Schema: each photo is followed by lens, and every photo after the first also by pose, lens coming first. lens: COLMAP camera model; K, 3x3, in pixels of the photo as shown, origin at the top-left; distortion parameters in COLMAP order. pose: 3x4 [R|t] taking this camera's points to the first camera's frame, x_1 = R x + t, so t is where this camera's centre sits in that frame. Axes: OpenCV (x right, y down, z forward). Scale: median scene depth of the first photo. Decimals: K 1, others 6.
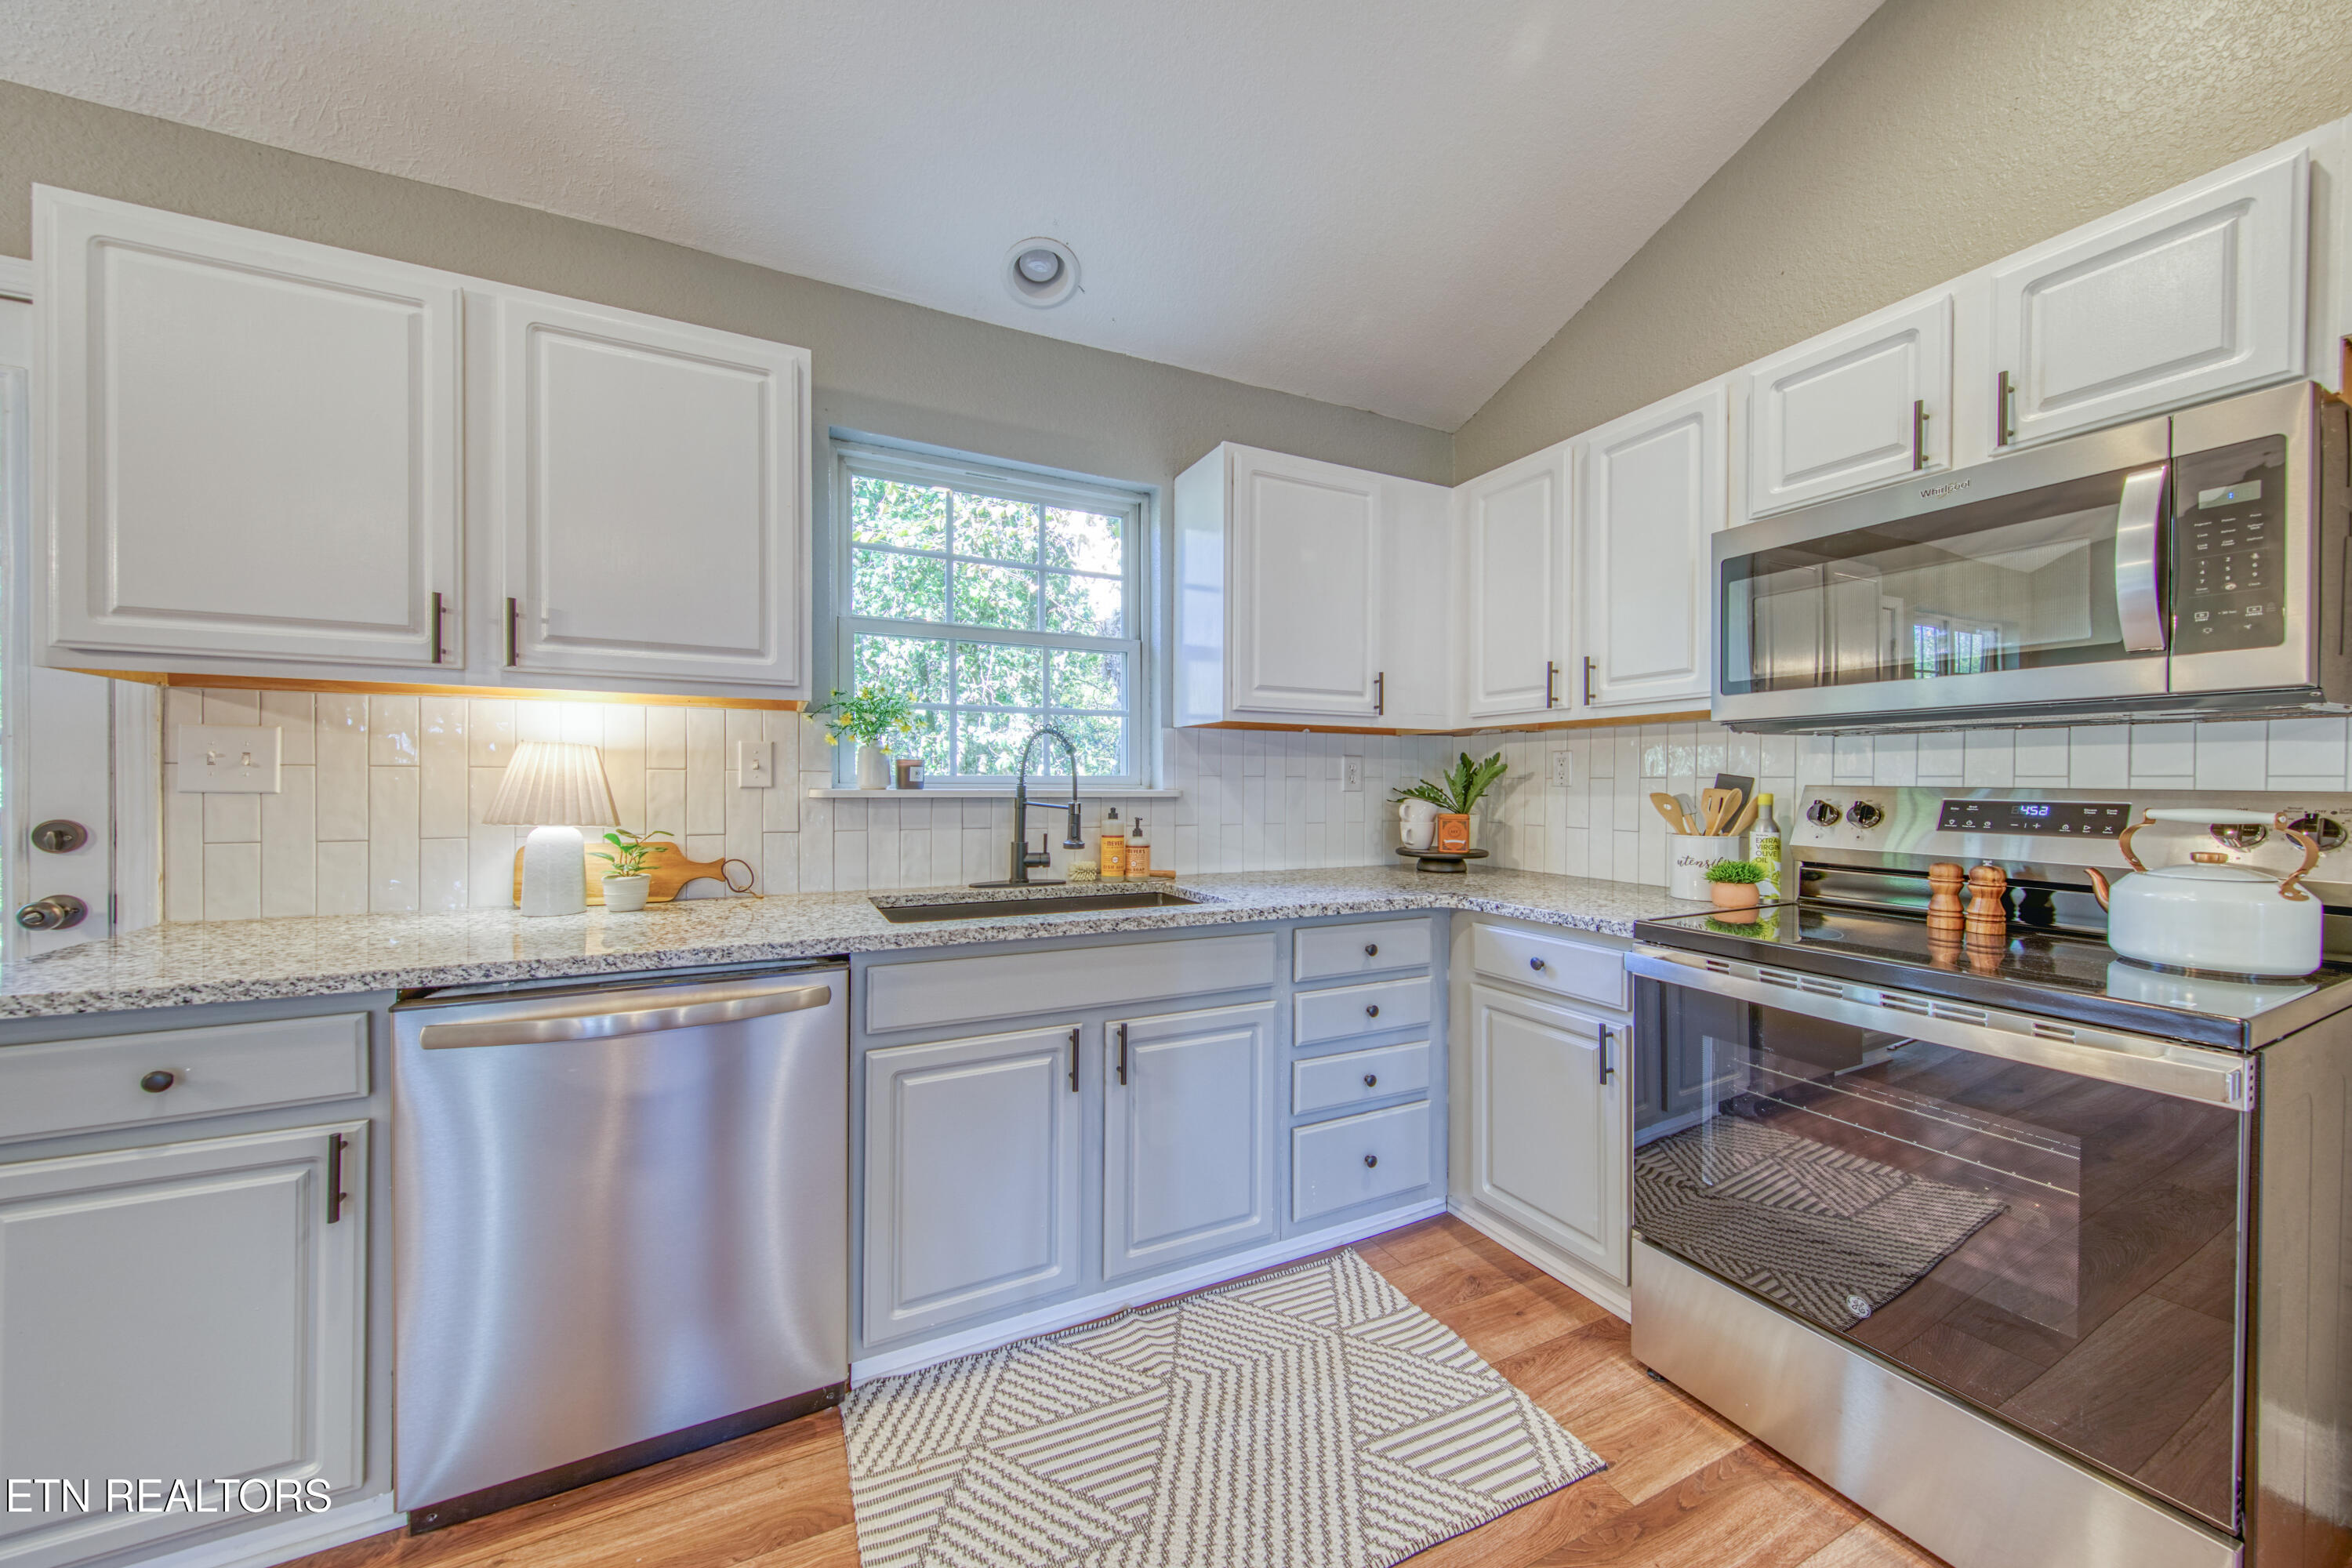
lens RADIAL K [[787.8, 0, 1226.1], [0, 787.8, 798.3], [0, 0, 1]] dist [0.003115, -0.000653]
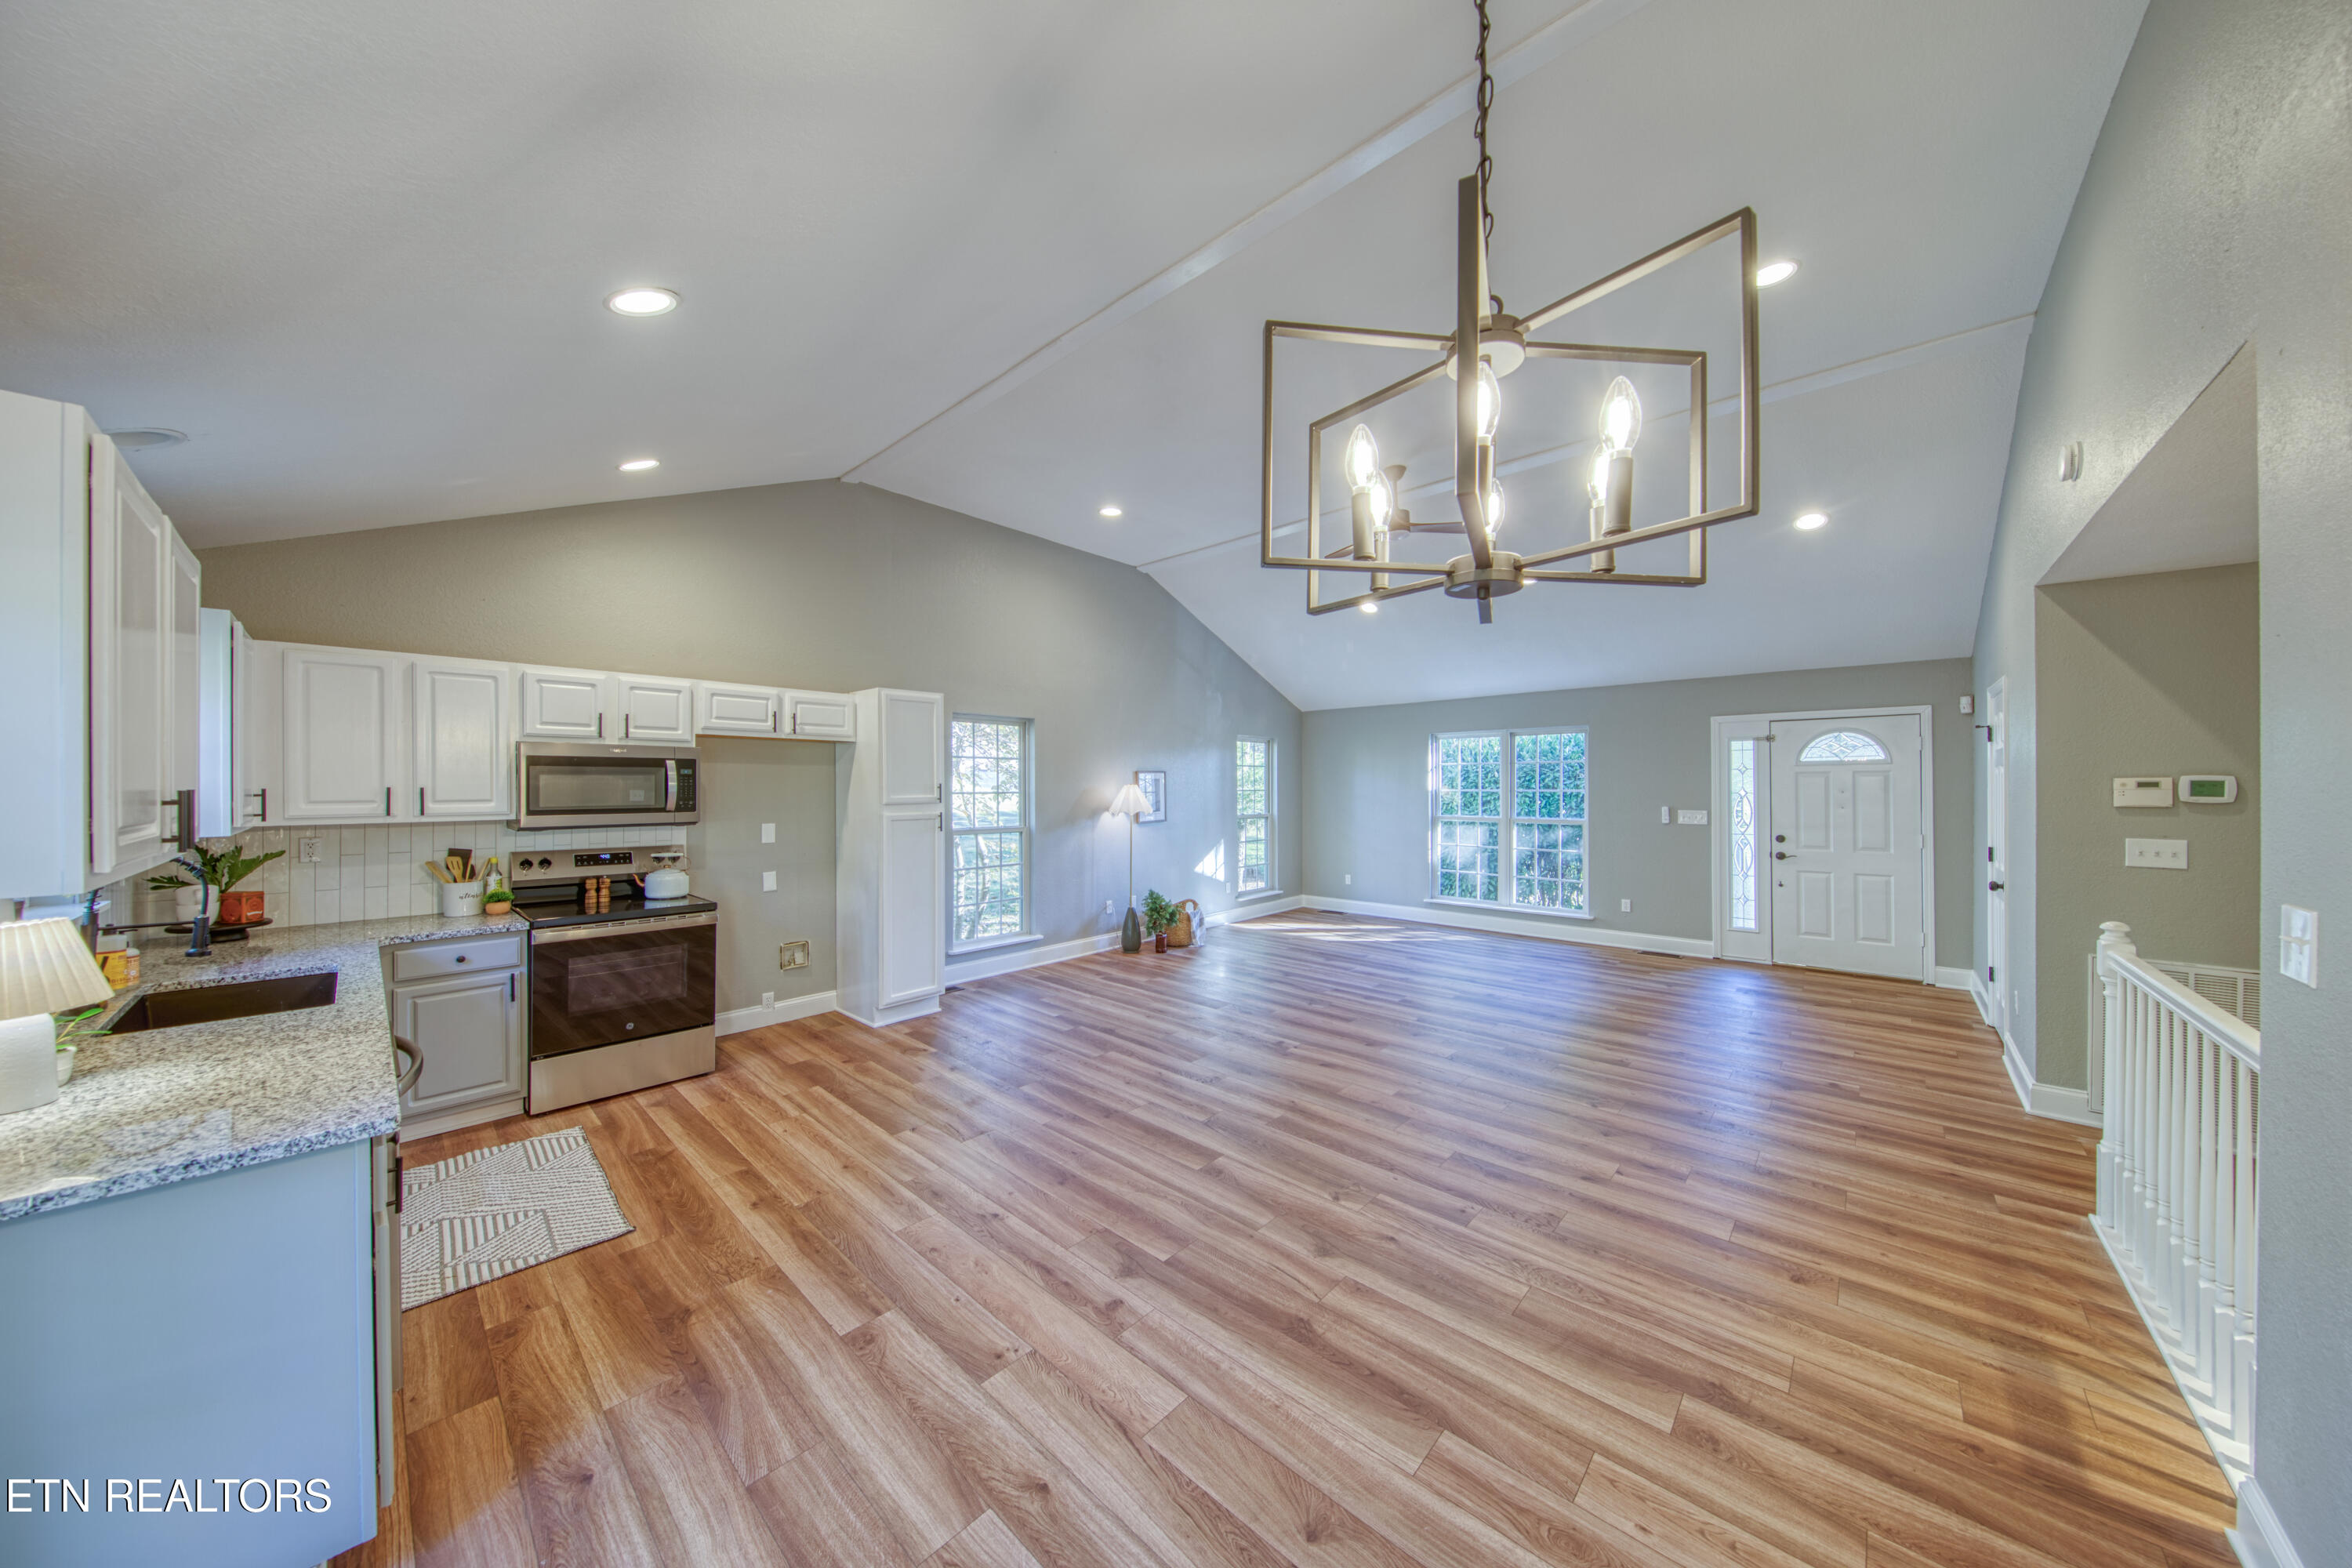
lens RADIAL K [[760.8, 0, 1211.3], [0, 760.8, 793.1], [0, 0, 1]] dist [-0.004055, -0.001645]
pose [[-0.316606, -0.019377, 0.948359, -1.819626], [0.012007, 0.999629, 0.024432, -0.204196], [-0.948481, 0.019122, -0.316256, -0.139276]]
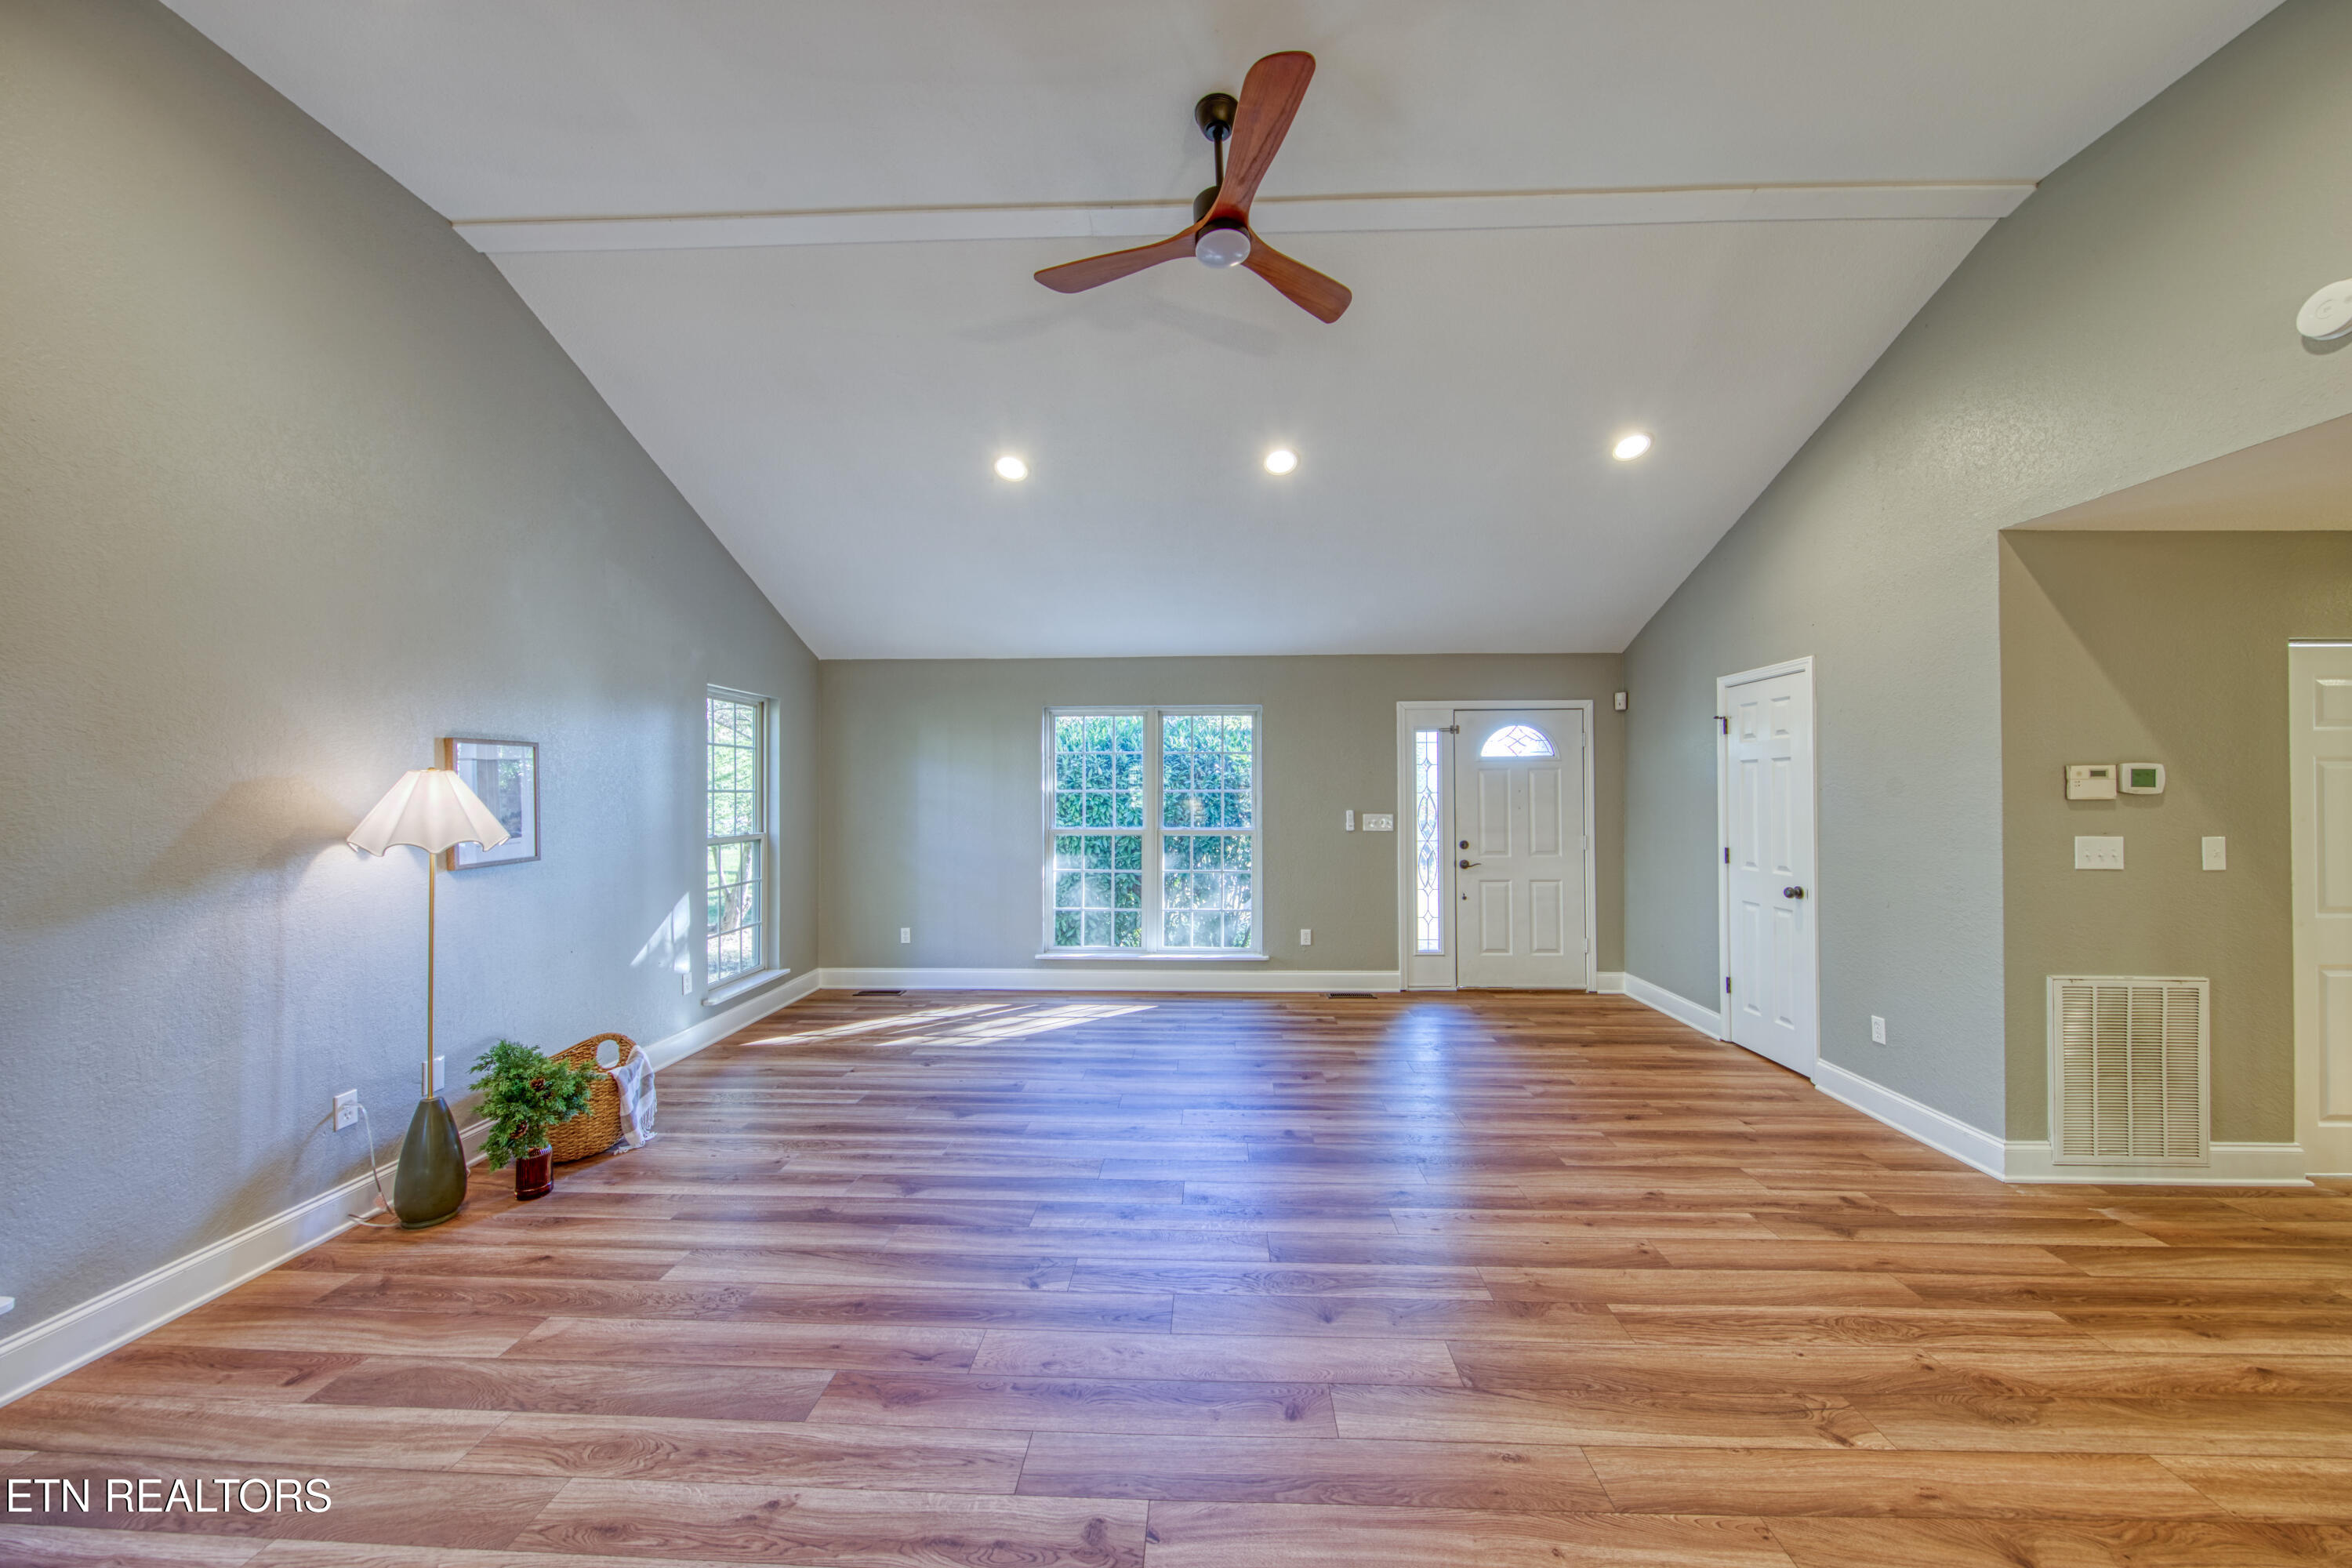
lens RADIAL K [[787.8, 0, 1189.5], [0, 787.8, 789.6], [0, 0, 1]] dist [0.003115, -0.000653]
pose [[-0.844719, -0.006661, 0.535168, -0.137777], [0.000541, 0.999911, 0.013300, -0.143134], [-0.535210, 0.011525, -0.844641, -0.458393]]
